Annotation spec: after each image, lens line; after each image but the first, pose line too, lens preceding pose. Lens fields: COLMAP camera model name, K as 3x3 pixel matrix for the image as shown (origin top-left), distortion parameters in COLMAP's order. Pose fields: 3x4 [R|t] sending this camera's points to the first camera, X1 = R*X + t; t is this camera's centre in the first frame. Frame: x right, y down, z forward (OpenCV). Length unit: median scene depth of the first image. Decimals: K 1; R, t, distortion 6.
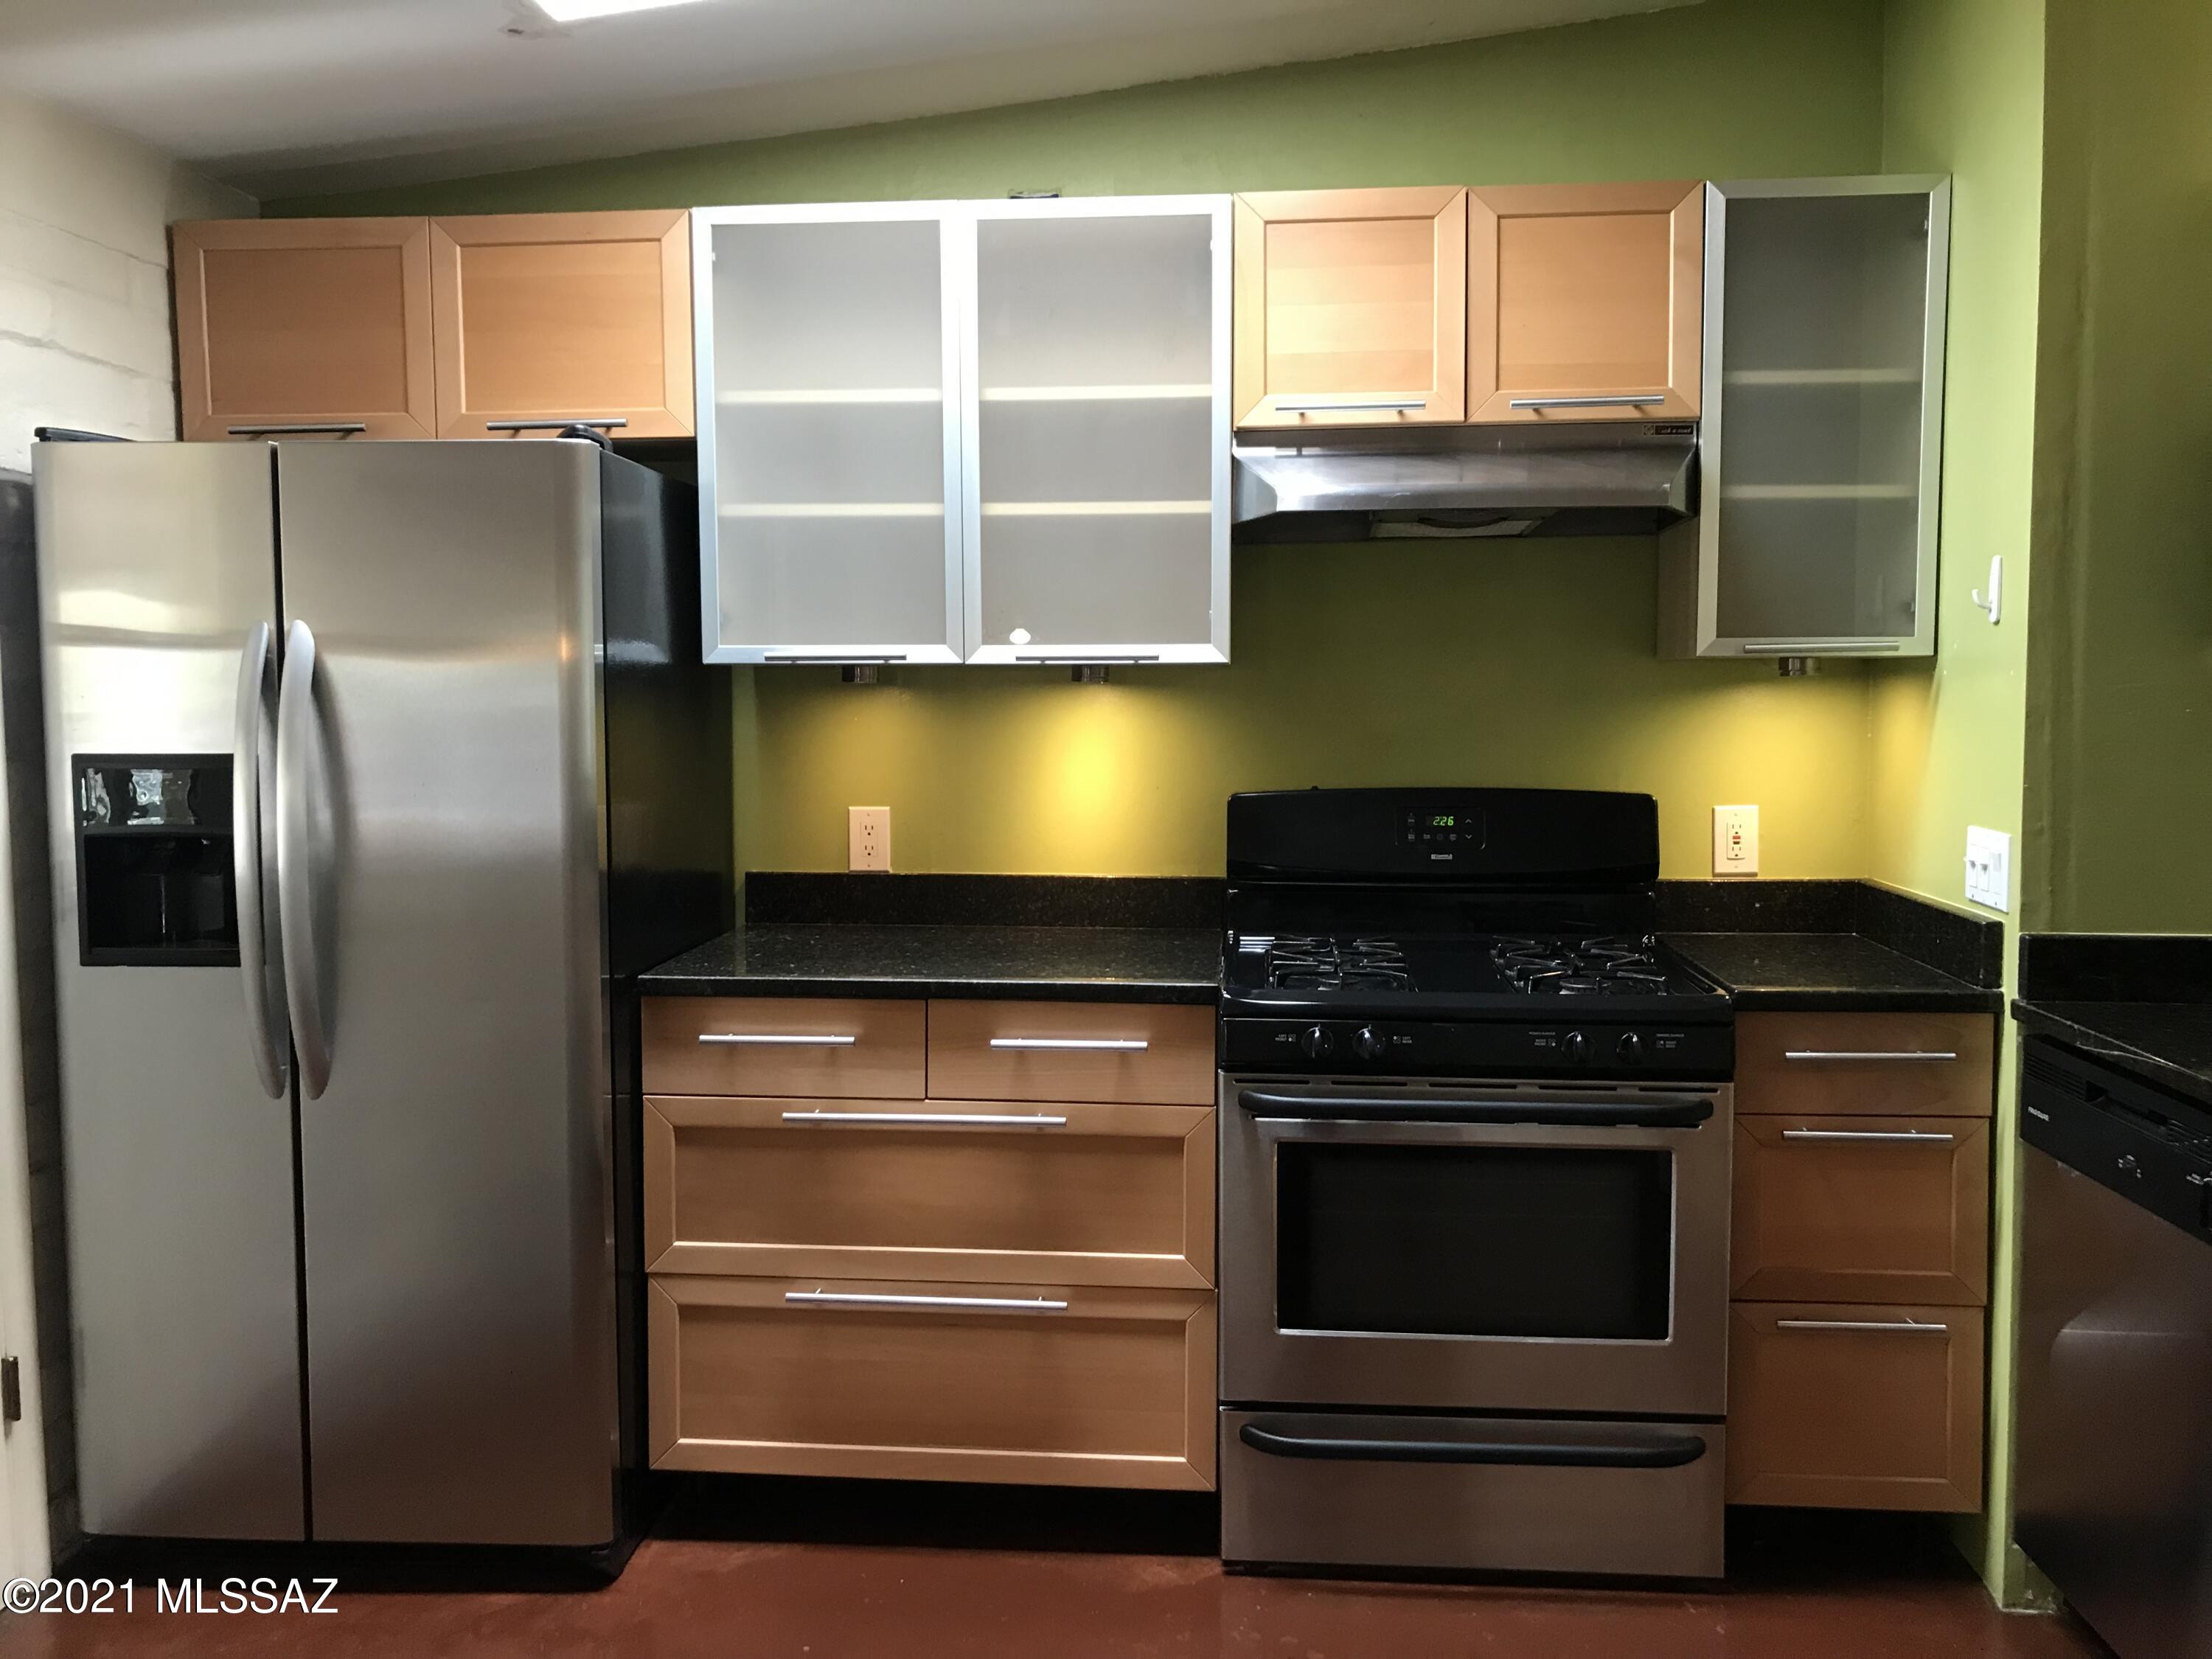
lens RADIAL K [[1810.9, 0, 1106.0], [0, 1810.9, 829.5], [0, 0, 1]] dist [0.006866, 0.000416]
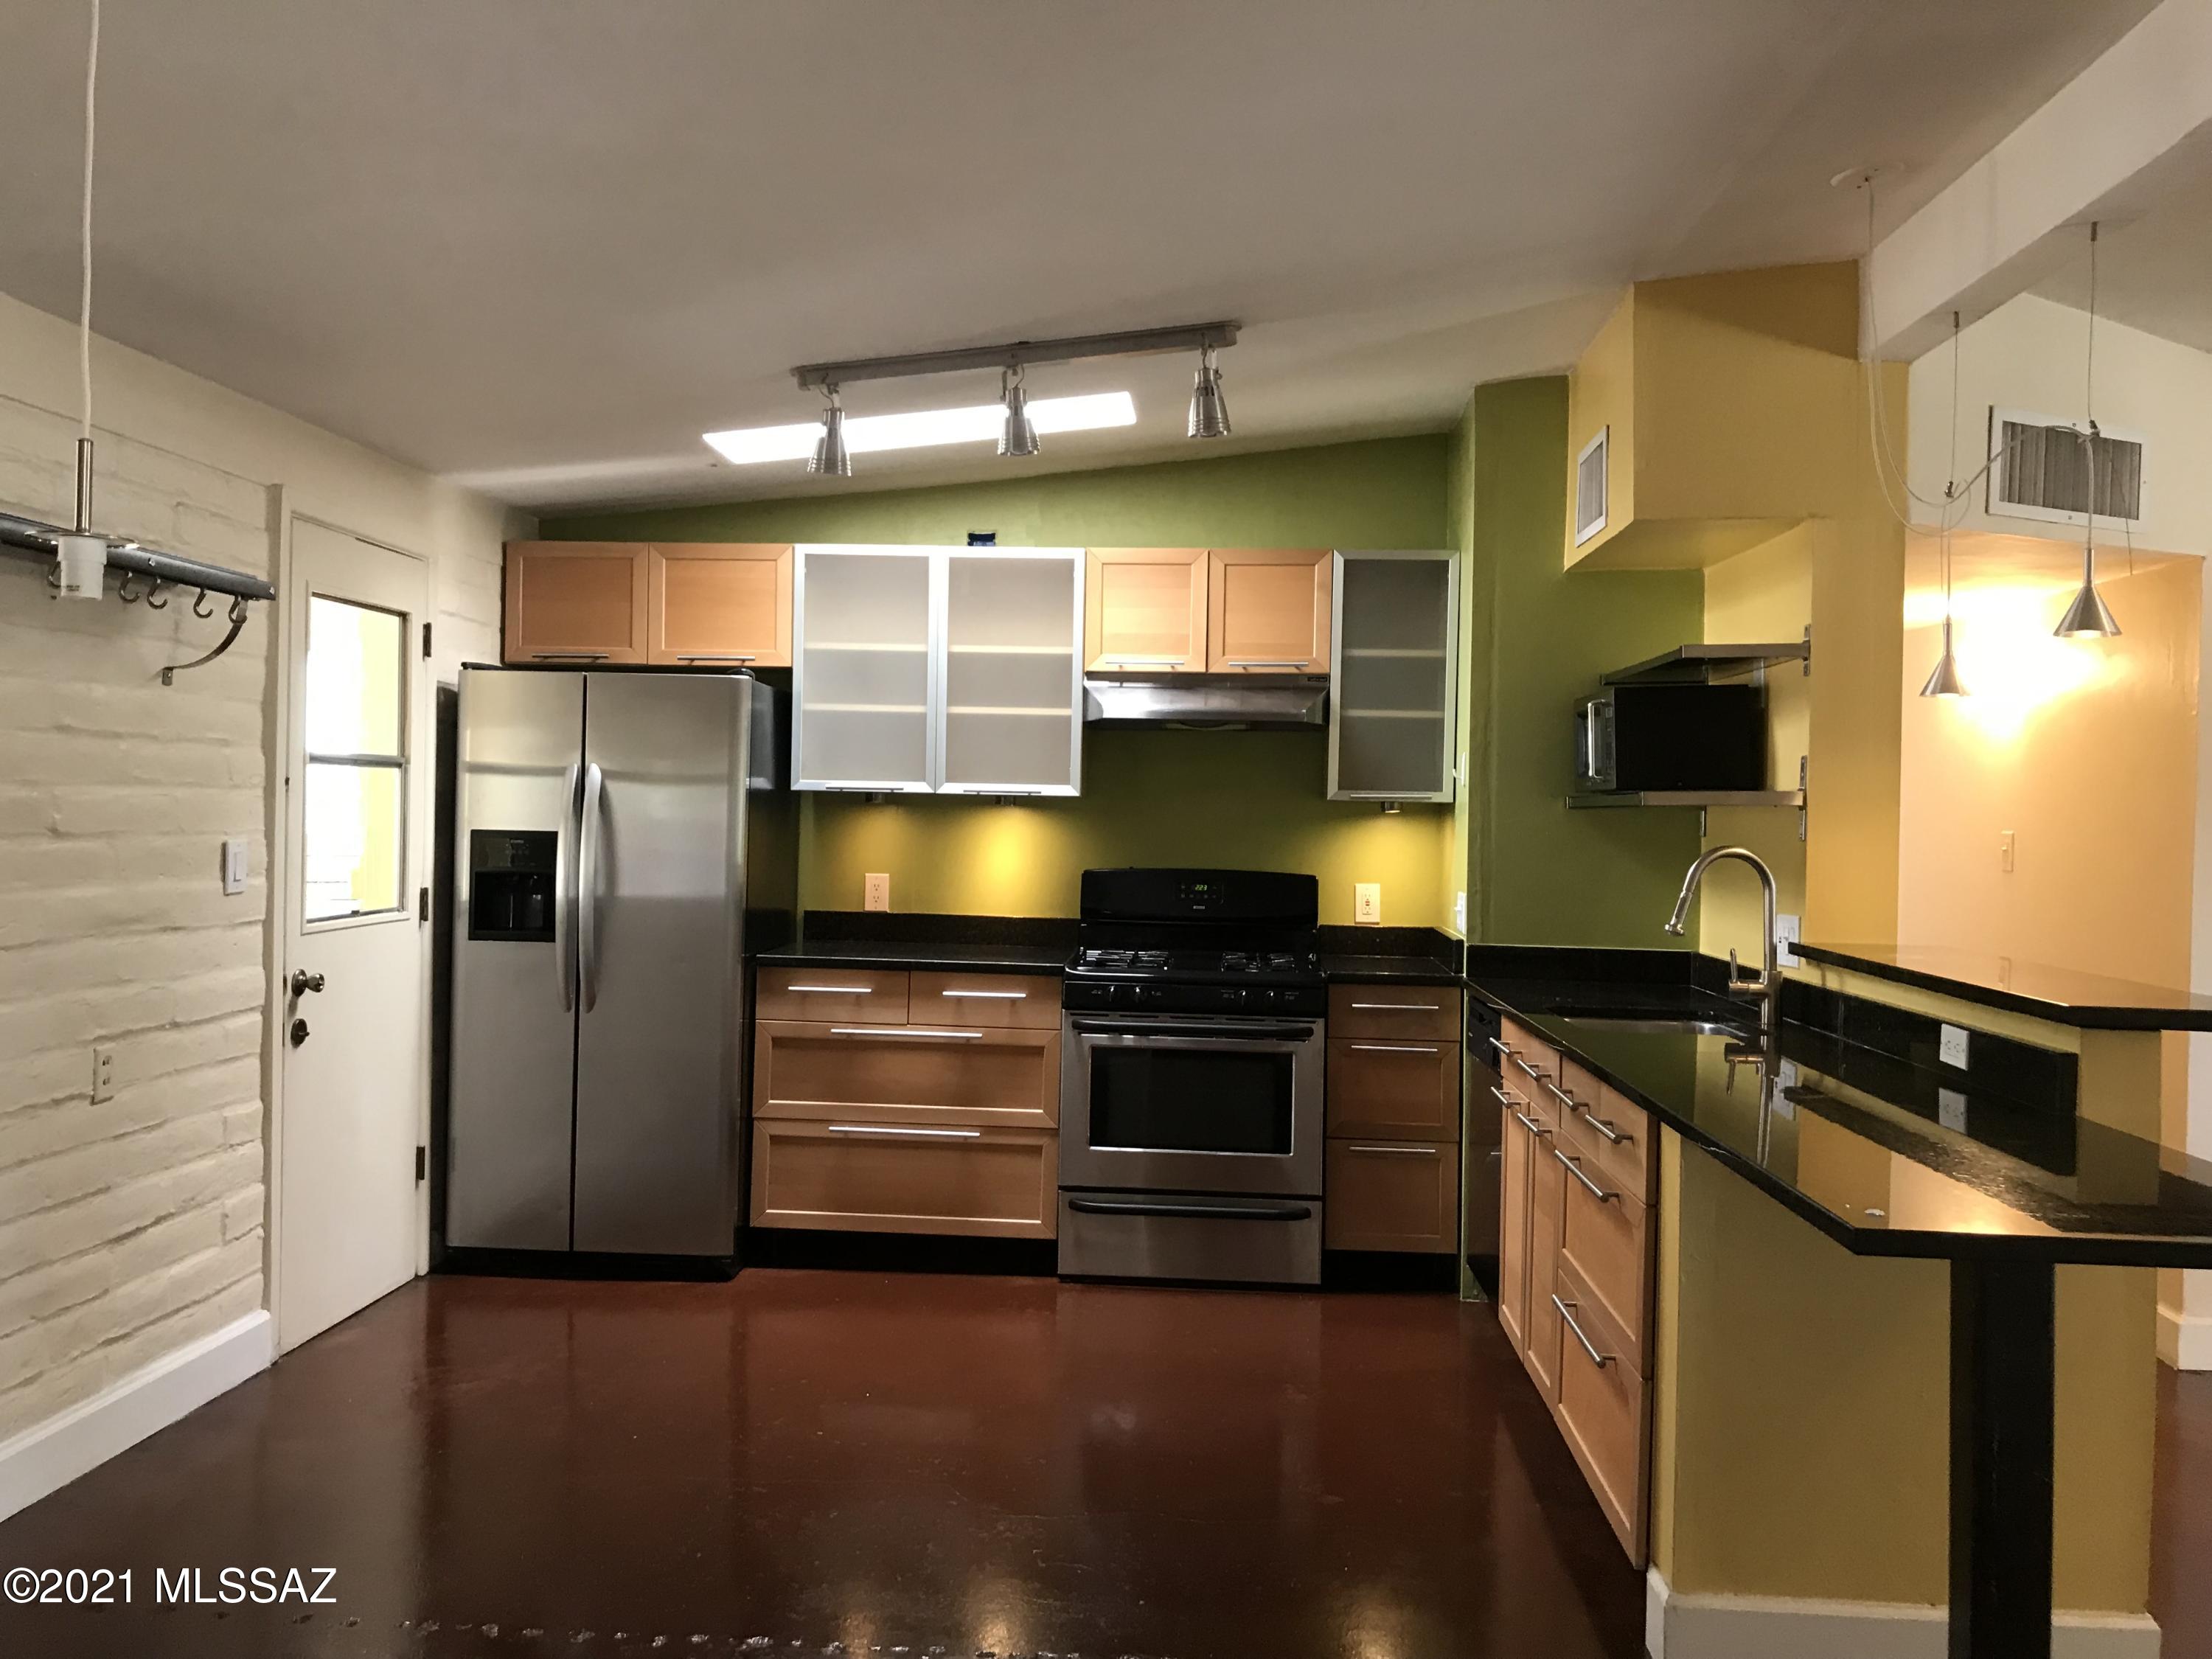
lens RADIAL K [[1817.3, 0, 1106.0], [0, 1817.3, 829.5], [0, 0, 1]] dist [0.049183, -0.000274]
pose [[0.999550, 0.024423, 0.017404, 0.065525], [-0.023168, 0.997348, -0.068997, 0.069866], [-0.019043, 0.068563, 0.997465, -0.864305]]
